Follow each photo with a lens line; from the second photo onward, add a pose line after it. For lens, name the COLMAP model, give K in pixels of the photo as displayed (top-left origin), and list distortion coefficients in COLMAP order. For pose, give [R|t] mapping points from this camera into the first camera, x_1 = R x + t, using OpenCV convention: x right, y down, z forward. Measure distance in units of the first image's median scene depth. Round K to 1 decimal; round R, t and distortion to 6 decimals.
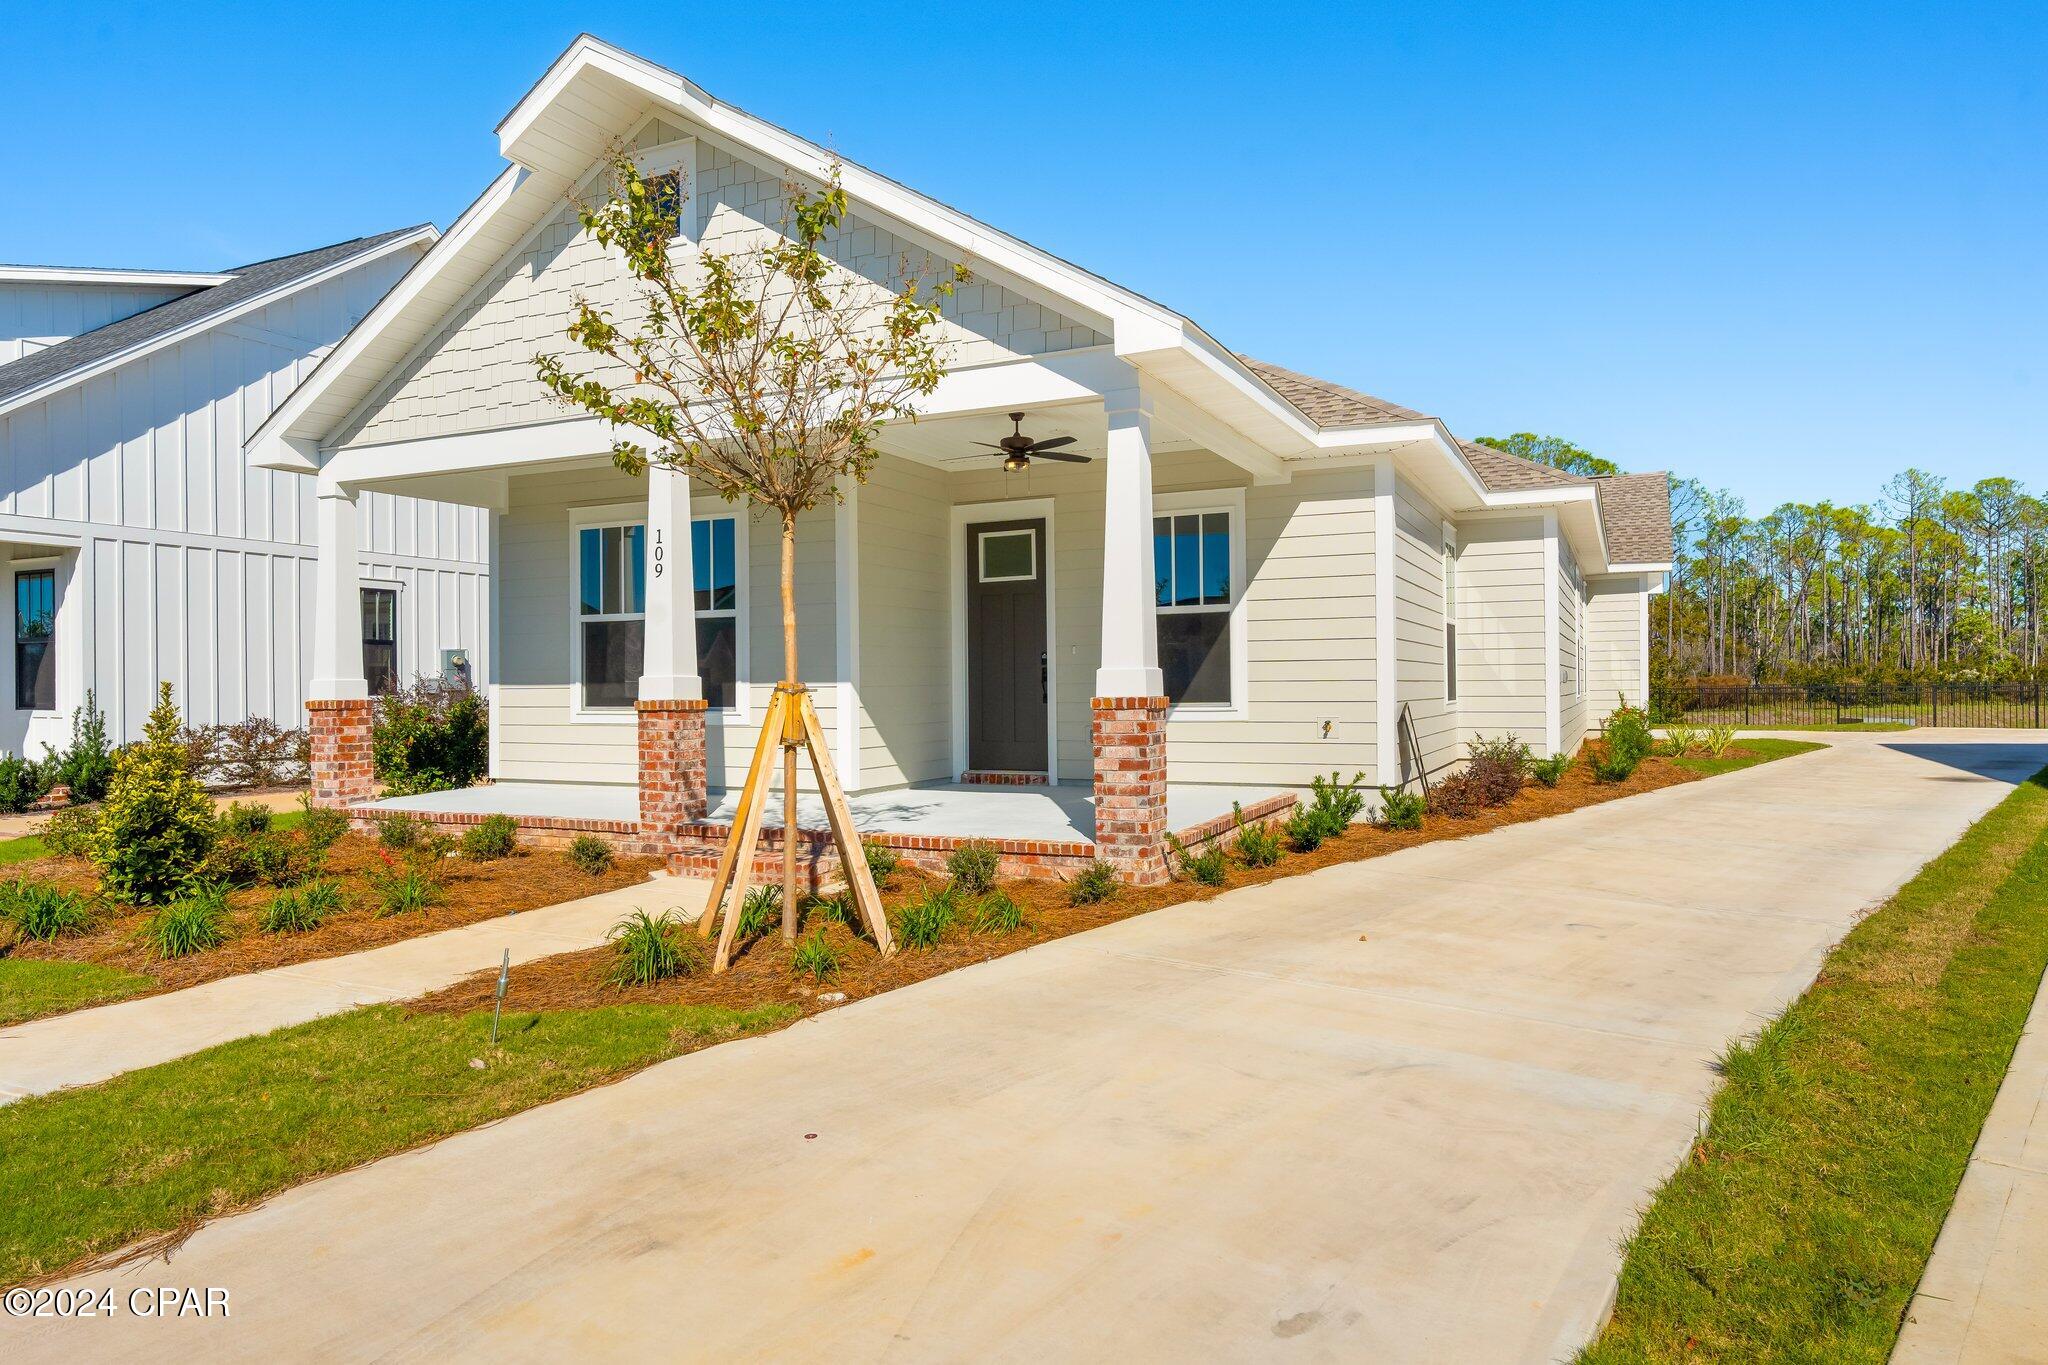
lens RADIAL K [[1280.6, 0, 1024.2], [0, 1280.6, 683.0], [0, 0, 1]] dist [-0.006396, 0.001211]
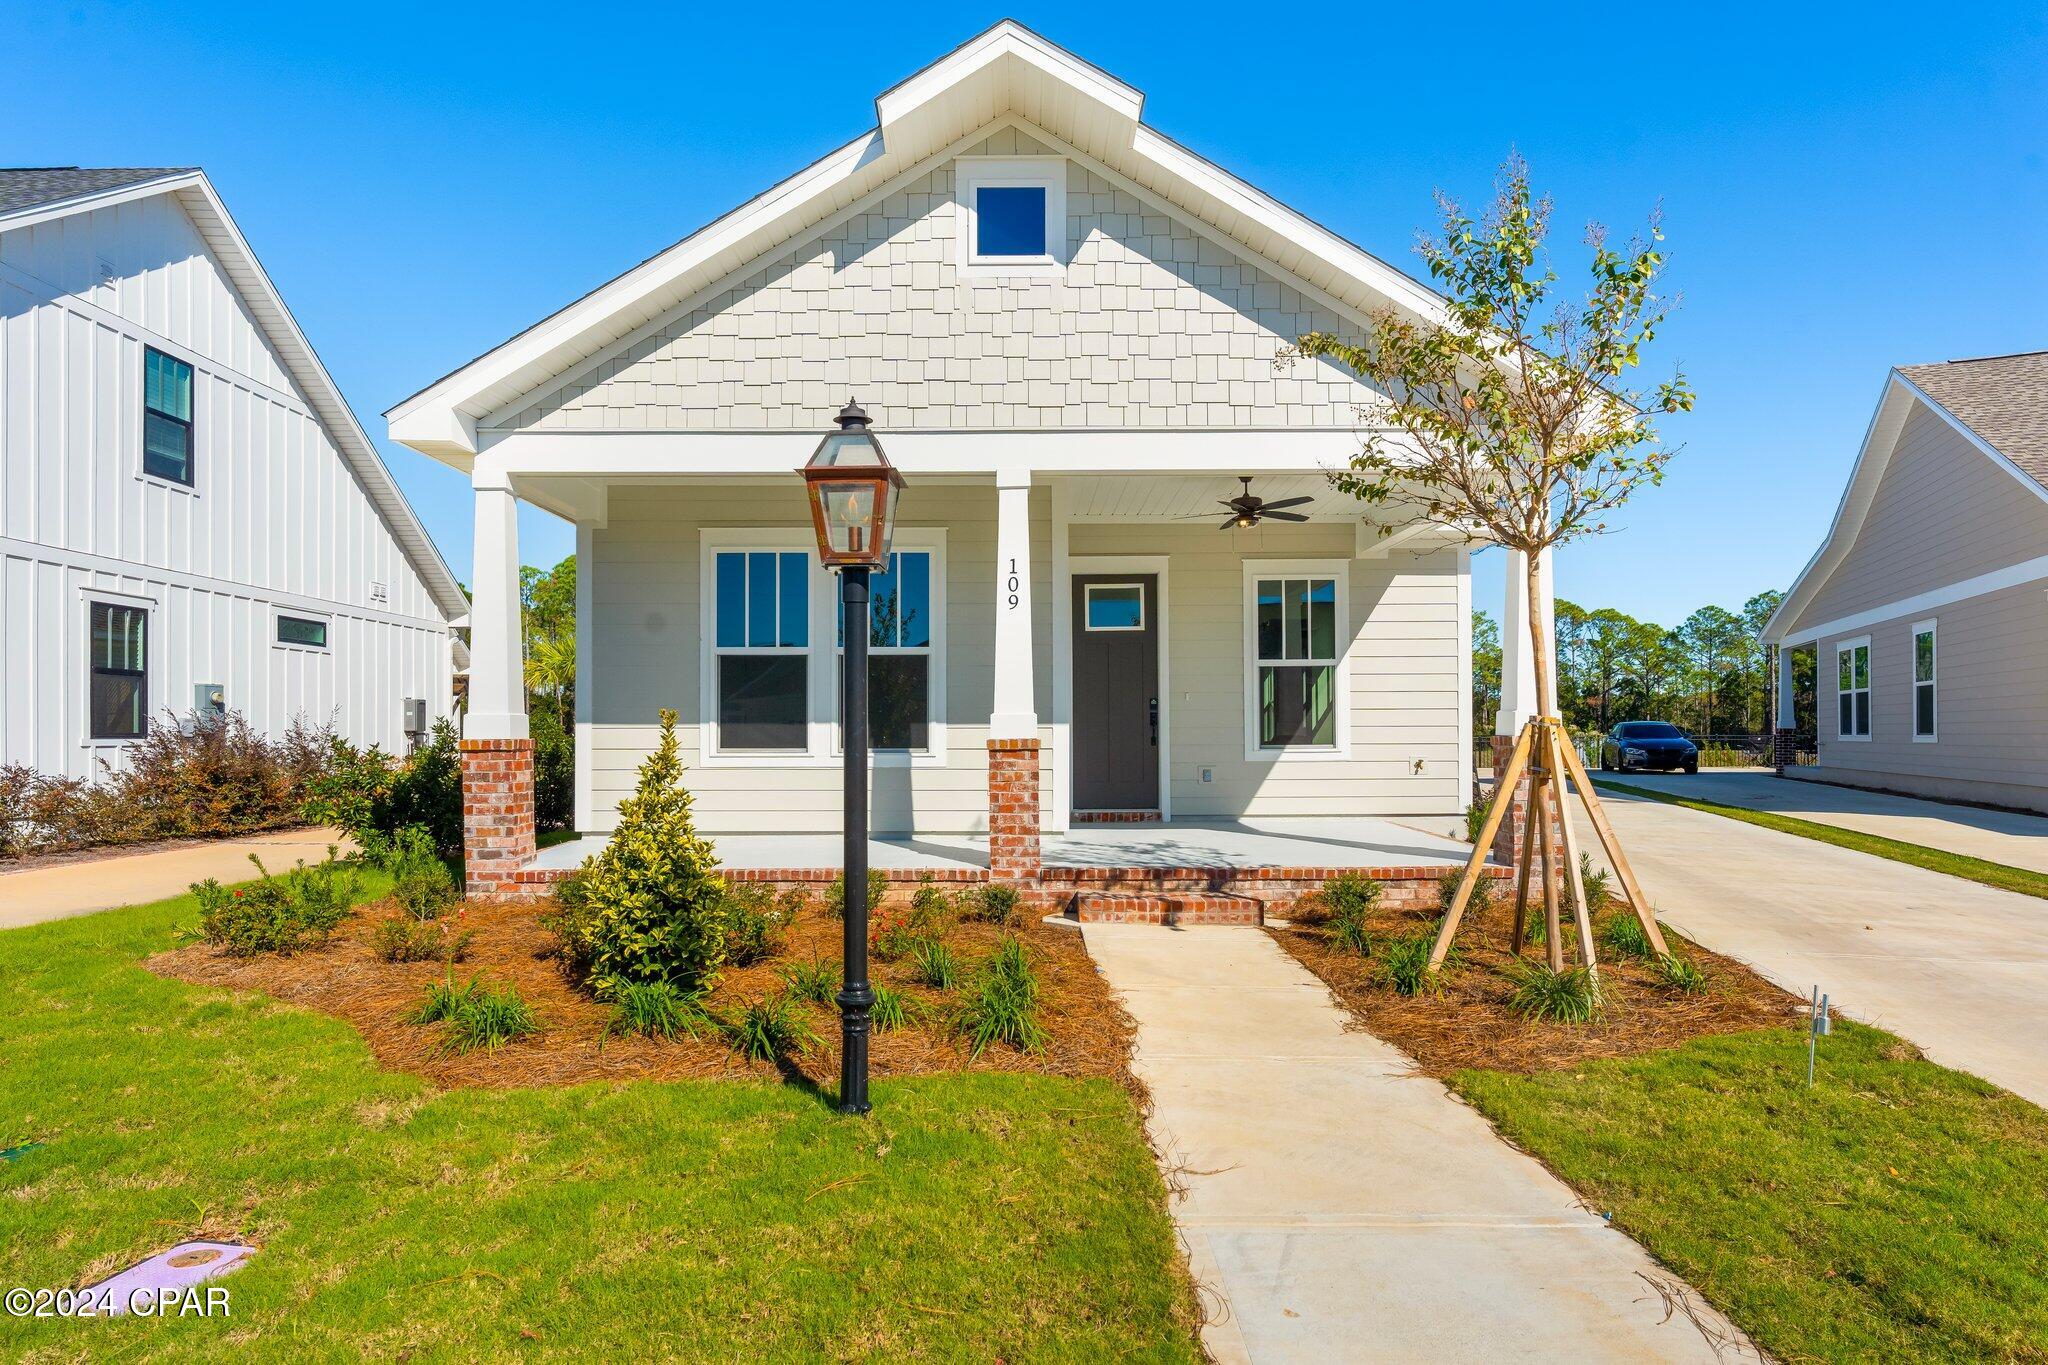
lens RADIAL K [[1134.4, 0, 1001.7], [0, 1134.4, 722.9], [0, 0, 1]] dist [0.003705, -0.000299]
pose [[0.904371, 0.010571, 0.426616, -0.558283], [-0.005887, 0.999907, -0.012297, 0.010211], [-0.426707, 0.008609, 0.904349, 0.210202]]
